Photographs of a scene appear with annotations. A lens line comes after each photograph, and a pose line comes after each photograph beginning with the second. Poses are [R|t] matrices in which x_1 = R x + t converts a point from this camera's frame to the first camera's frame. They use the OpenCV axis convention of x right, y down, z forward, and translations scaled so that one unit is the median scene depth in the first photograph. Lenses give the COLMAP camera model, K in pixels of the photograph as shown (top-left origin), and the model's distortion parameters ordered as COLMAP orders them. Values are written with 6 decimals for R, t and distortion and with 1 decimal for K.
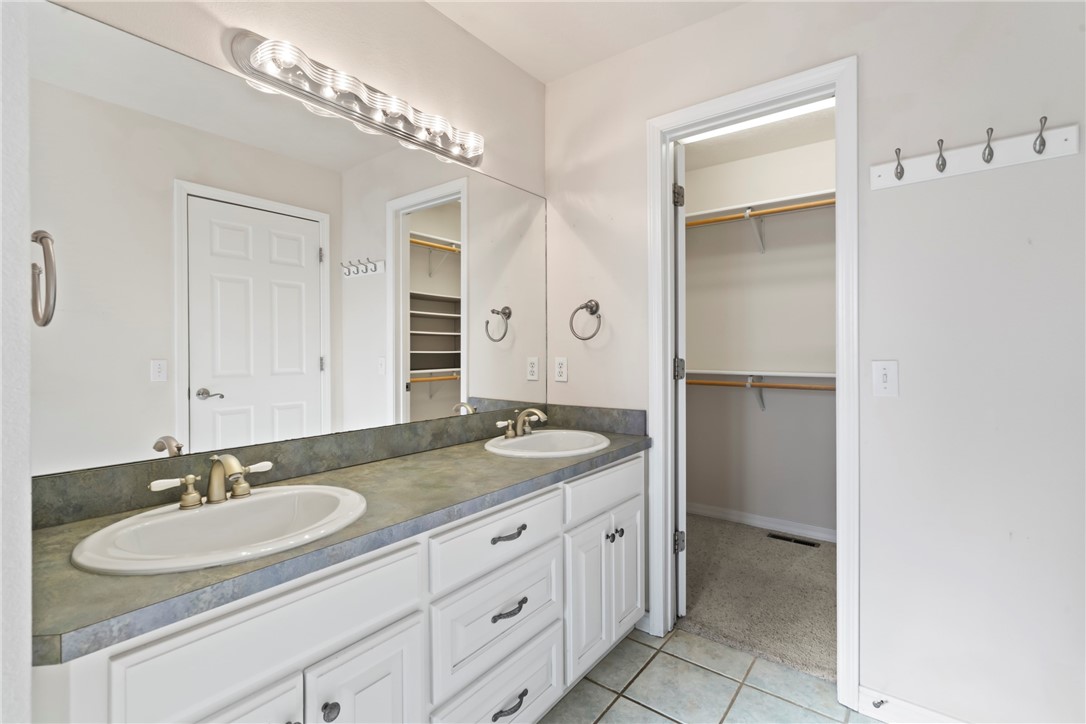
lens RADIAL K [[491.8, 0, 538.9], [0, 491.8, 356.5], [0, 0, 1]] dist [-0.001365, 0.000006]
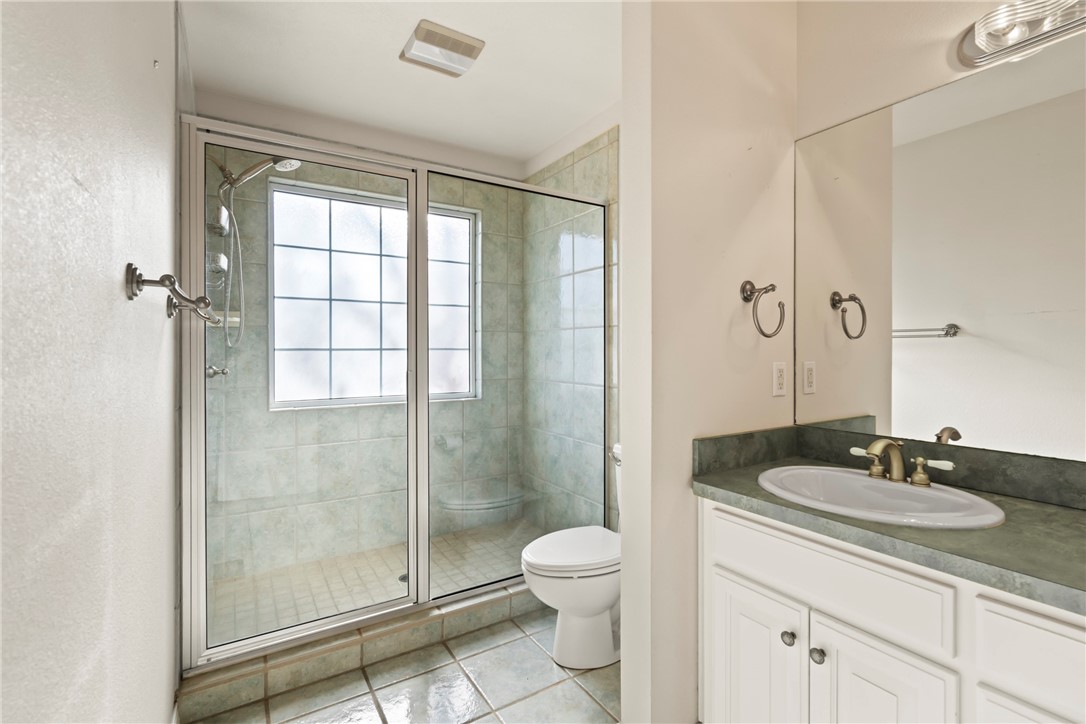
lens RADIAL K [[491.8, 0, 538.9], [0, 491.8, 356.5], [0, 0, 1]] dist [-0.001365, 0.000006]
pose [[-0.357917, 0.006922, -0.933728, 0.750736], [-0.009174, 0.999898, 0.010930, -0.001311], [0.933708, 0.012478, -0.357817, 0.654025]]
